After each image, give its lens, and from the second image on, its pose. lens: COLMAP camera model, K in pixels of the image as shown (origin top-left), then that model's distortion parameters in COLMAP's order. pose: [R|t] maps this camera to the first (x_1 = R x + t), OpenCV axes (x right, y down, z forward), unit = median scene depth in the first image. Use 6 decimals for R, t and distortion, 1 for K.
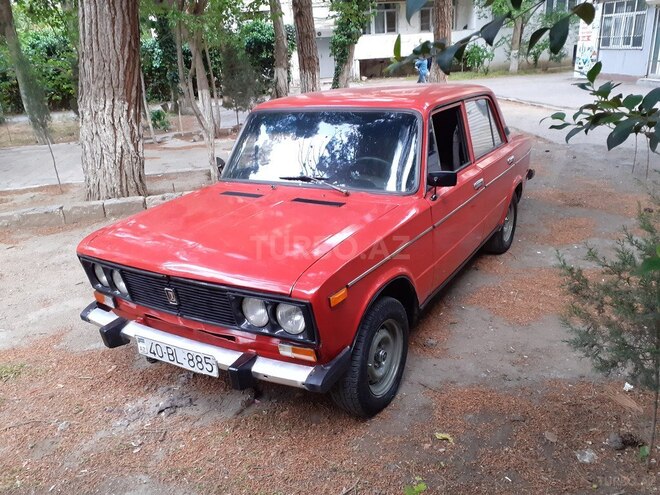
lens RADIAL K [[523.6, 0, 338.6], [0, 523.6, 246.8], [0, 0, 1]] dist [0.060285, -0.078148]
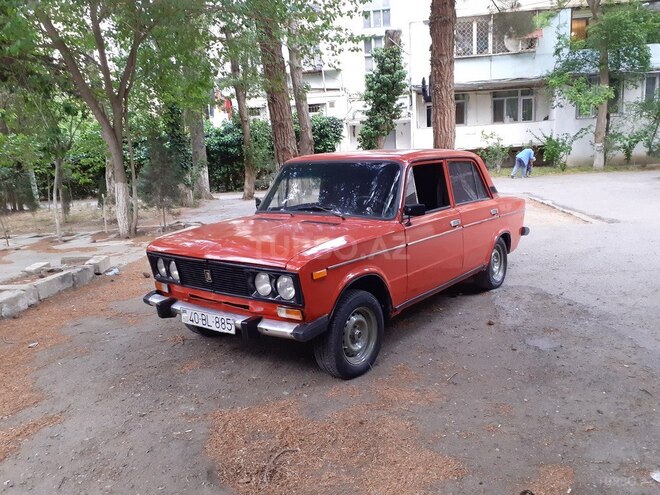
lens RADIAL K [[523.6, 0, 338.6], [0, 523.6, 246.8], [0, 0, 1]] dist [0.060285, -0.078148]
pose [[0.993791, 0.050757, -0.099009, 0.162177], [-0.064837, 0.987360, -0.144622, 0.192152], [0.090417, 0.150143, 0.984521, -0.362225]]
